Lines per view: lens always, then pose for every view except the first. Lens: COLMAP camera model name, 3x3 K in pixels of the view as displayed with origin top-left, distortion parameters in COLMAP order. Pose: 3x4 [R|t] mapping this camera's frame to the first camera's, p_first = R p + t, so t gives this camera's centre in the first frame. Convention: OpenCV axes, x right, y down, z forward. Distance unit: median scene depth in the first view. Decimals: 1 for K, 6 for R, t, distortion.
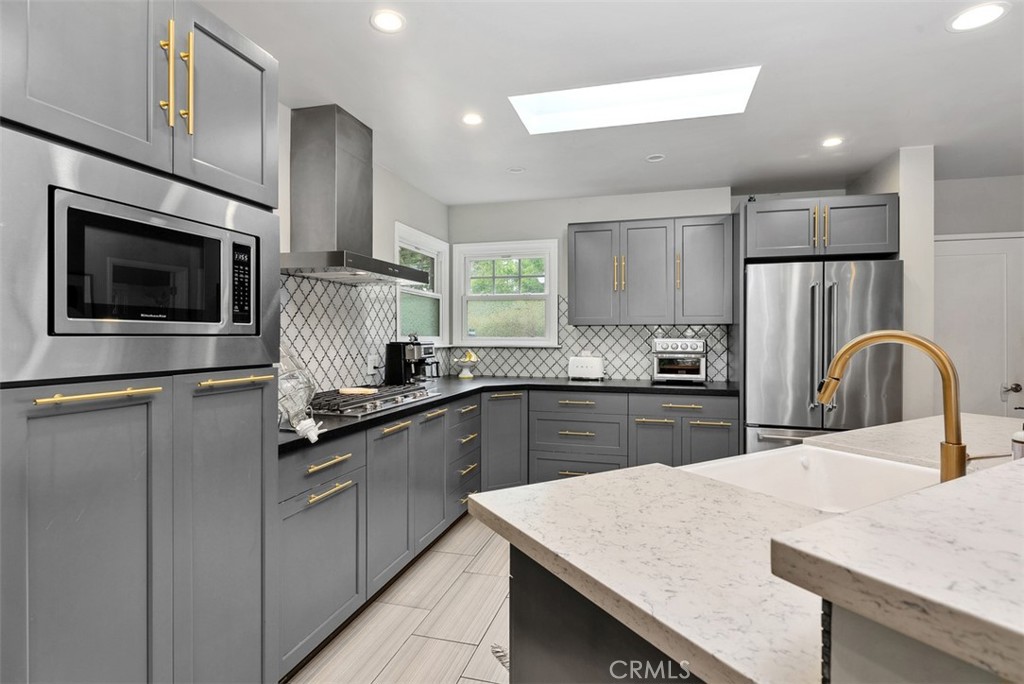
lens RADIAL K [[512.5, 0, 512.7], [0, 512.5, 339.1], [0, 0, 1]] dist [0.000077, 0.000133]
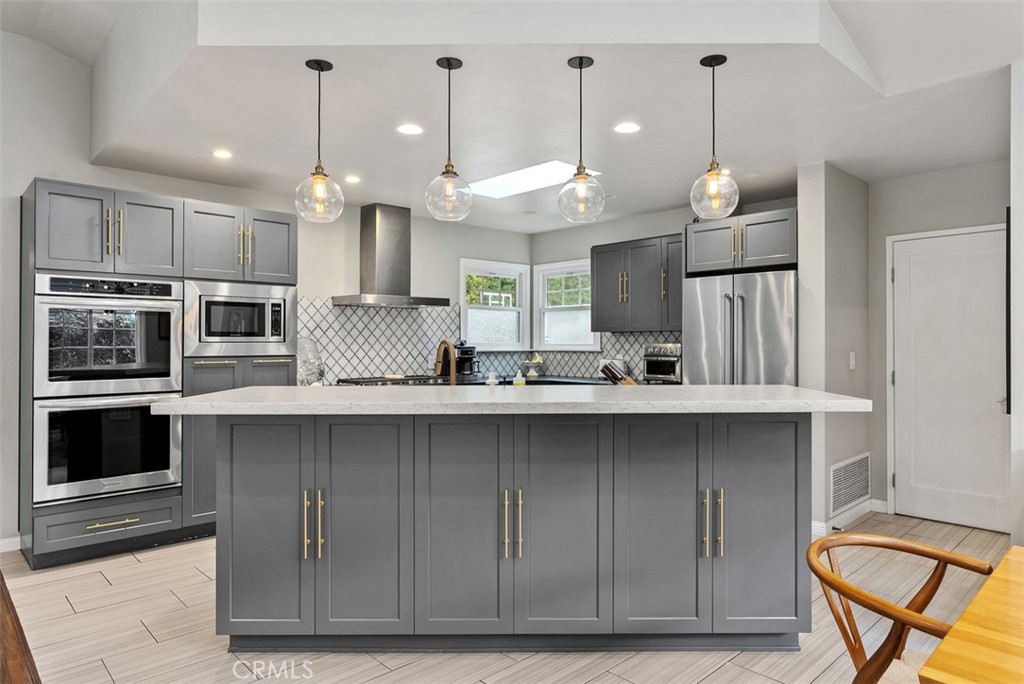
lens RADIAL K [[628.7, 0, 509.0], [0, 628.7, 342.5], [0, 0, 1]] dist [0.001632, 0.000929]
pose [[0.855429, -0.003637, -0.517907, 0.875098], [0.000784, 0.999983, -0.005728, 0.005299], [0.517919, 0.004494, 0.855418, -0.424089]]
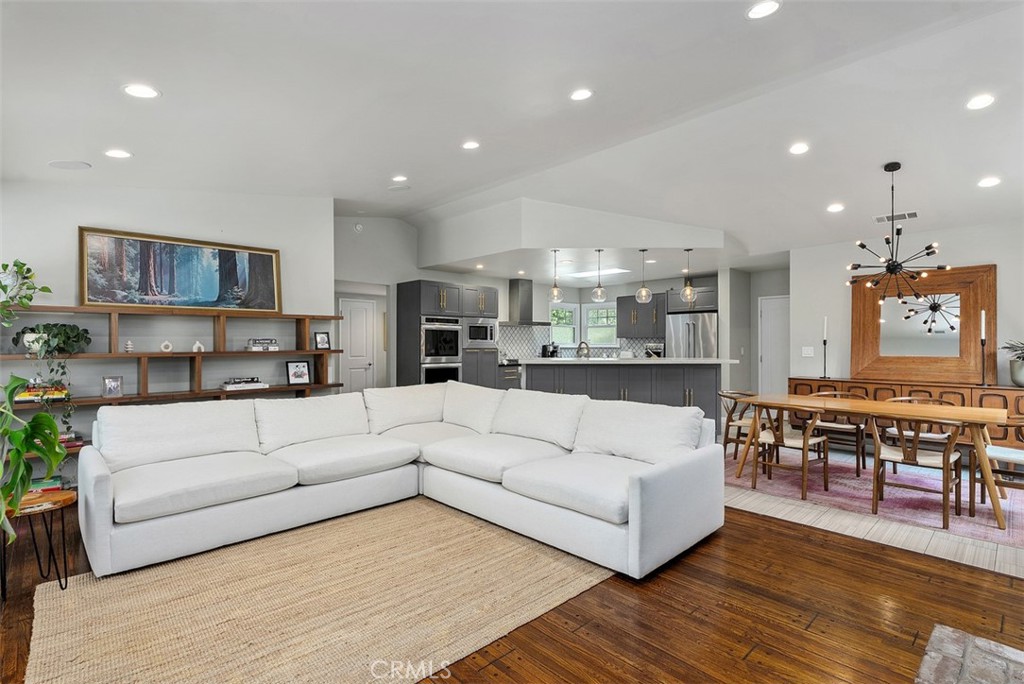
lens RADIAL K [[457.9, 0, 487.1], [0, 457.9, 330.1], [0, 0, 1]] dist [0.002937, -0.001583]
pose [[0.832193, -0.018027, -0.554193, 1.010446], [-0.002083, 0.999363, -0.035636, 0.015787], [0.554483, 0.030810, 0.831625, -1.456254]]
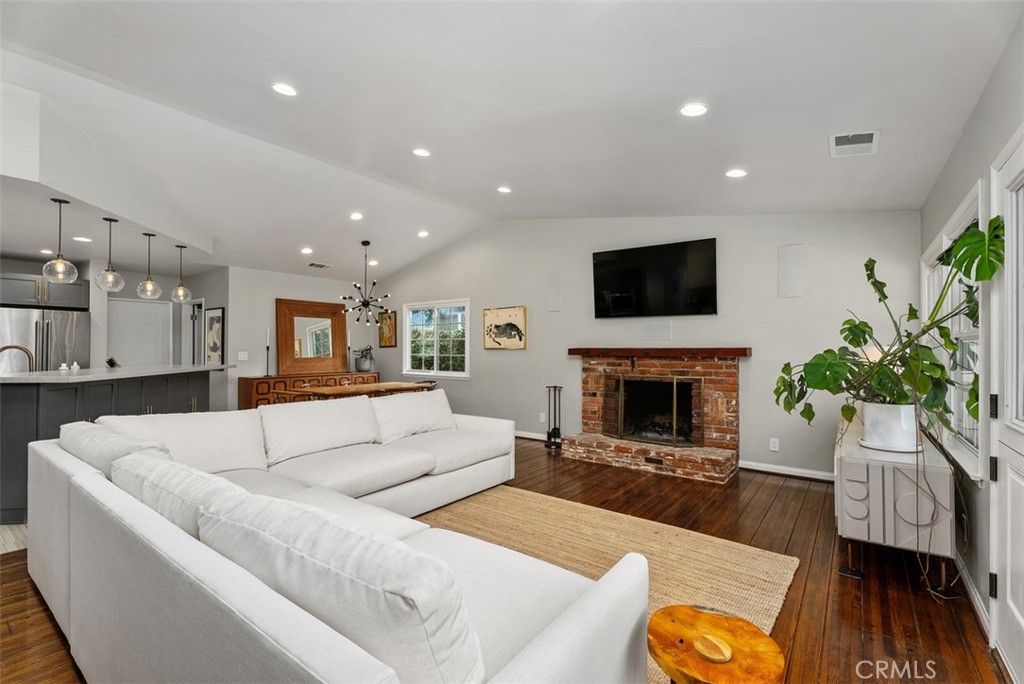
lens RADIAL K [[457.9, 0, 502.2], [0, 457.9, 339.9], [0, 0, 1]] dist [0.002937, -0.001583]
pose [[0.380831, 0.019830, 0.924432, -0.325753], [0.005586, 0.999702, -0.023746, 0.015381], [-0.924628, 0.014207, 0.380607, -1.221126]]
